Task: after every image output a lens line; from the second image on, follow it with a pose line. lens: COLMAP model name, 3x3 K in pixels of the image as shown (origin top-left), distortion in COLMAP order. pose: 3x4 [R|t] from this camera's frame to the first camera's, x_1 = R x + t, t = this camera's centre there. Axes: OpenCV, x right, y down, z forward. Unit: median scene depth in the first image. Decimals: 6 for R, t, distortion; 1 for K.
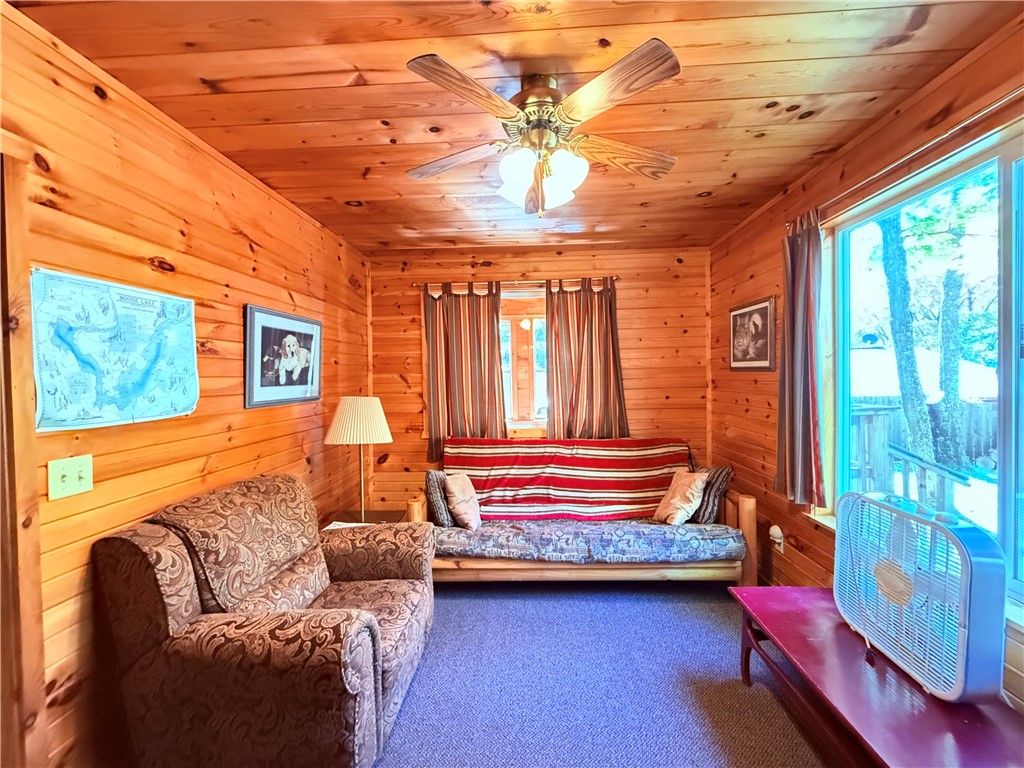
lens RADIAL K [[407.5, 0, 509.5], [0, 407.5, 385.2], [0, 0, 1]] dist [-0.002807, 0.000811]
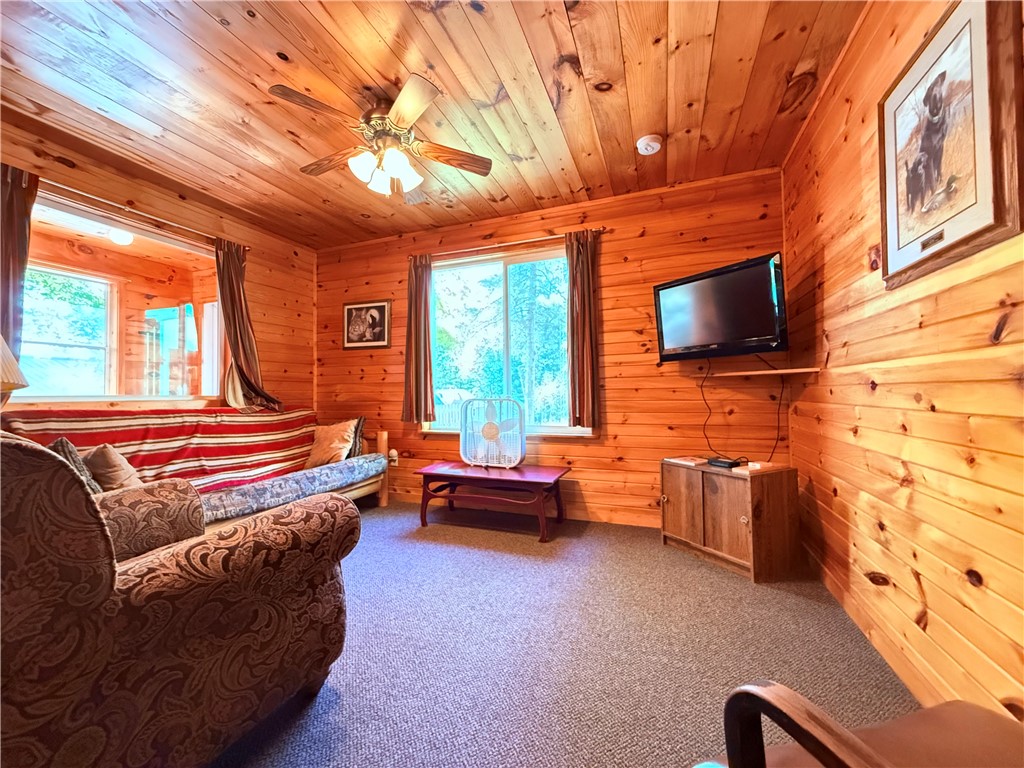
lens RADIAL K [[407.5, 0, 510.8], [0, 407.5, 388.1], [0, 0, 1]] dist [-0.002807, 0.000811]
pose [[0.299205, 0.027421, 0.953795, -0.613722], [0.025842, 0.998987, -0.036827, 0.168059], [-0.953839, 0.035667, 0.298194, 0.107873]]
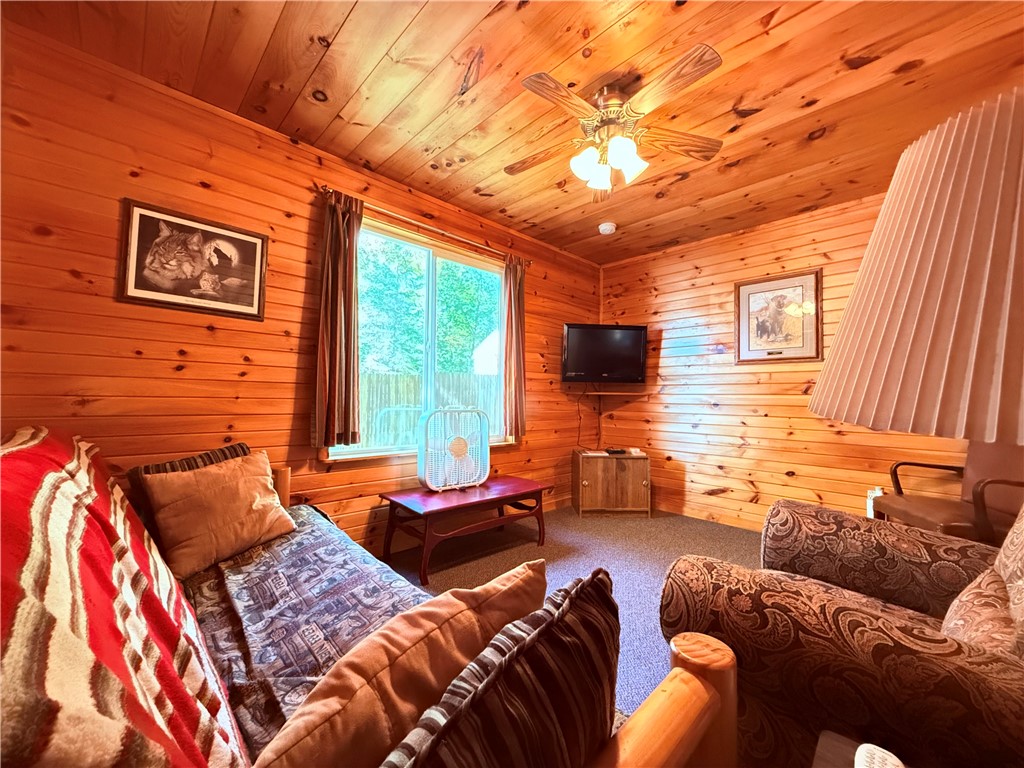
lens RADIAL K [[407.5, 0, 508.9], [0, 407.5, 388.8], [0, 0, 1]] dist [-0.002807, 0.000811]
pose [[-0.734808, 0.024964, 0.677816, -0.298881], [0.013040, 0.999658, -0.022681, 0.125681], [-0.678150, -0.007827, -0.734882, 1.177575]]
